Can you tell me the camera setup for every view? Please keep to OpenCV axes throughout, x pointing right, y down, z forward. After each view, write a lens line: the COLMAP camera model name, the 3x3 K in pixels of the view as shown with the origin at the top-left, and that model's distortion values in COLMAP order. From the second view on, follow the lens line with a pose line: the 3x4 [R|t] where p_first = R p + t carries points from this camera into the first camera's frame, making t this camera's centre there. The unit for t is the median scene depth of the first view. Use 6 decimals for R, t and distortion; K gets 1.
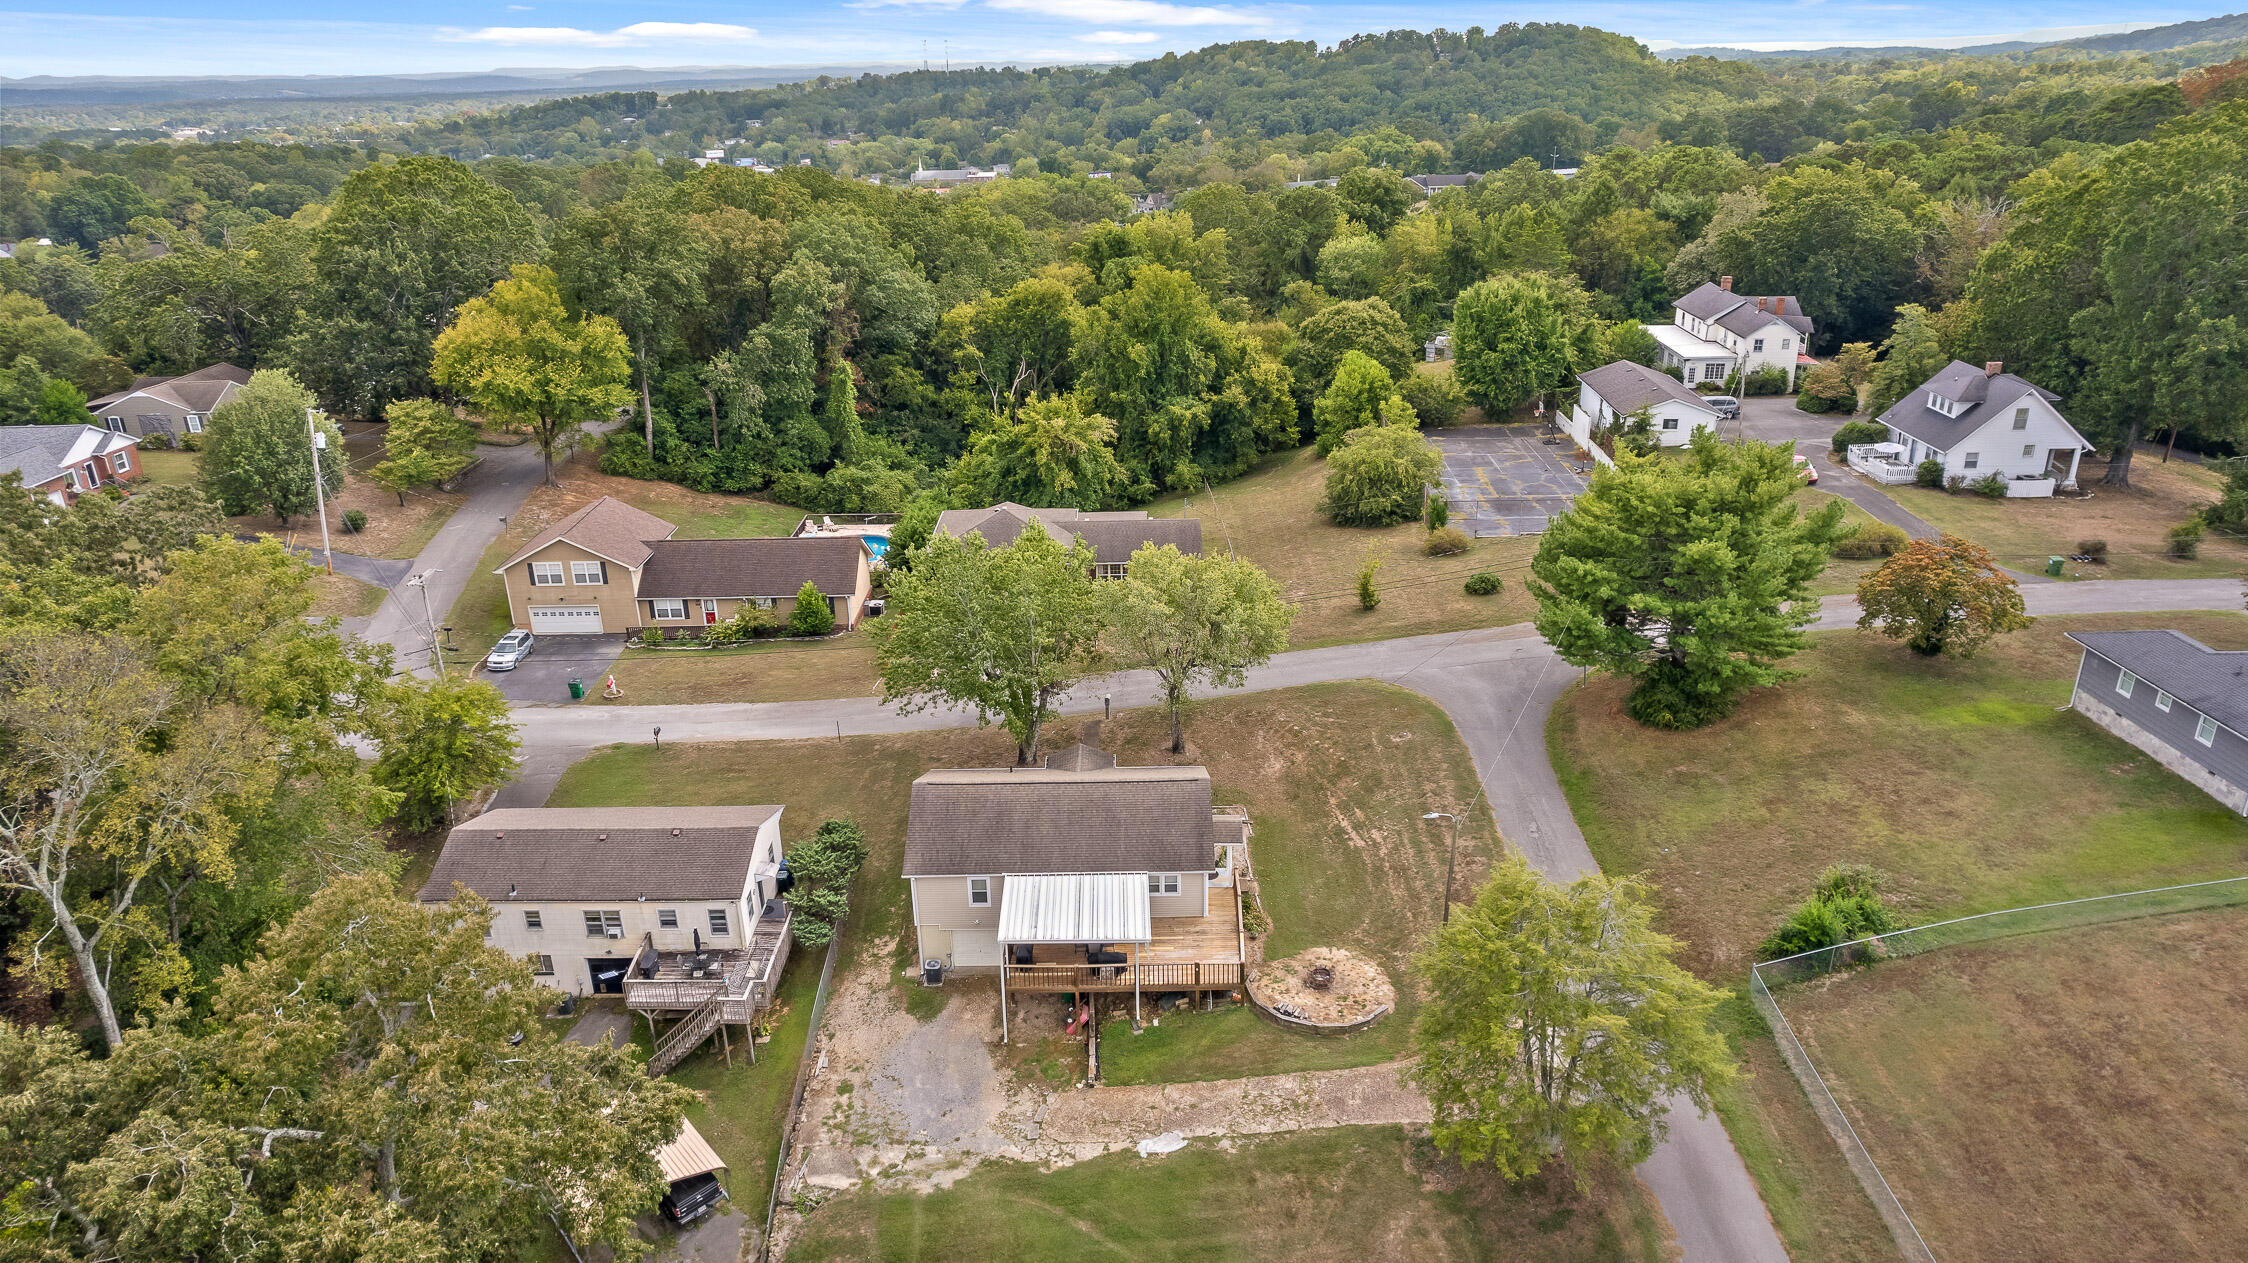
lens RADIAL K [[1439.4, 0, 1124.0], [0, 1439.4, 631.5], [0, 0, 1]] dist [-0.073284, 0.063141]
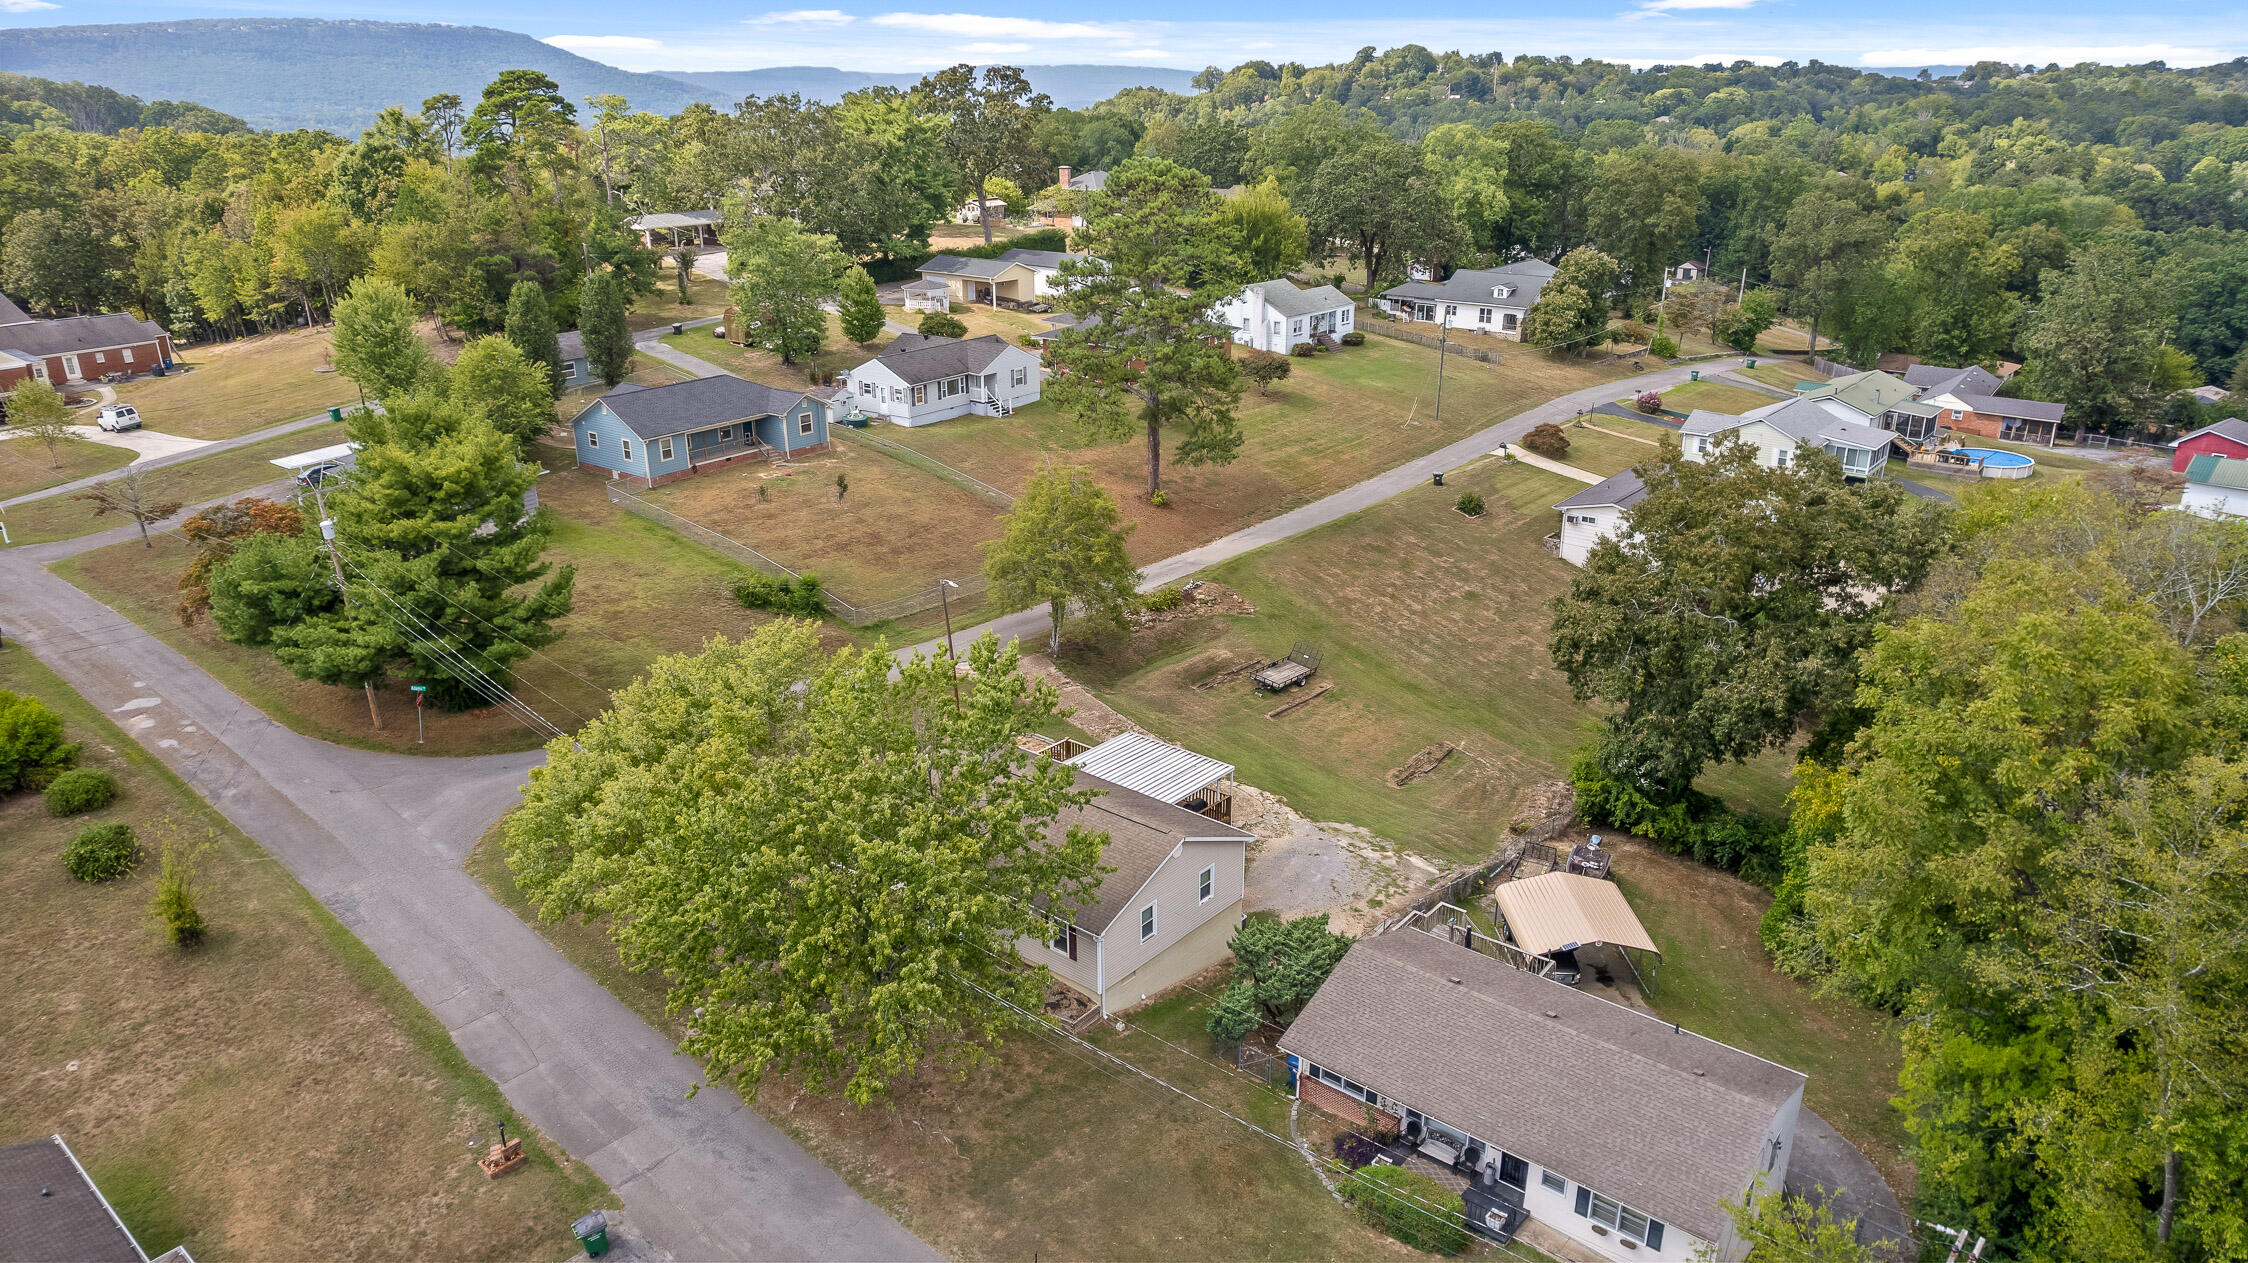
lens RADIAL K [[1439.4, 0, 1124.0], [0, 1439.4, 631.5], [0, 0, 1]] dist [-0.073284, 0.063141]
pose [[-0.769075, -0.199511, 0.607223, -0.352184], [0.260497, 0.769709, 0.582829, -0.278583], [-0.583666, 0.606419, -0.539992, 0.825392]]
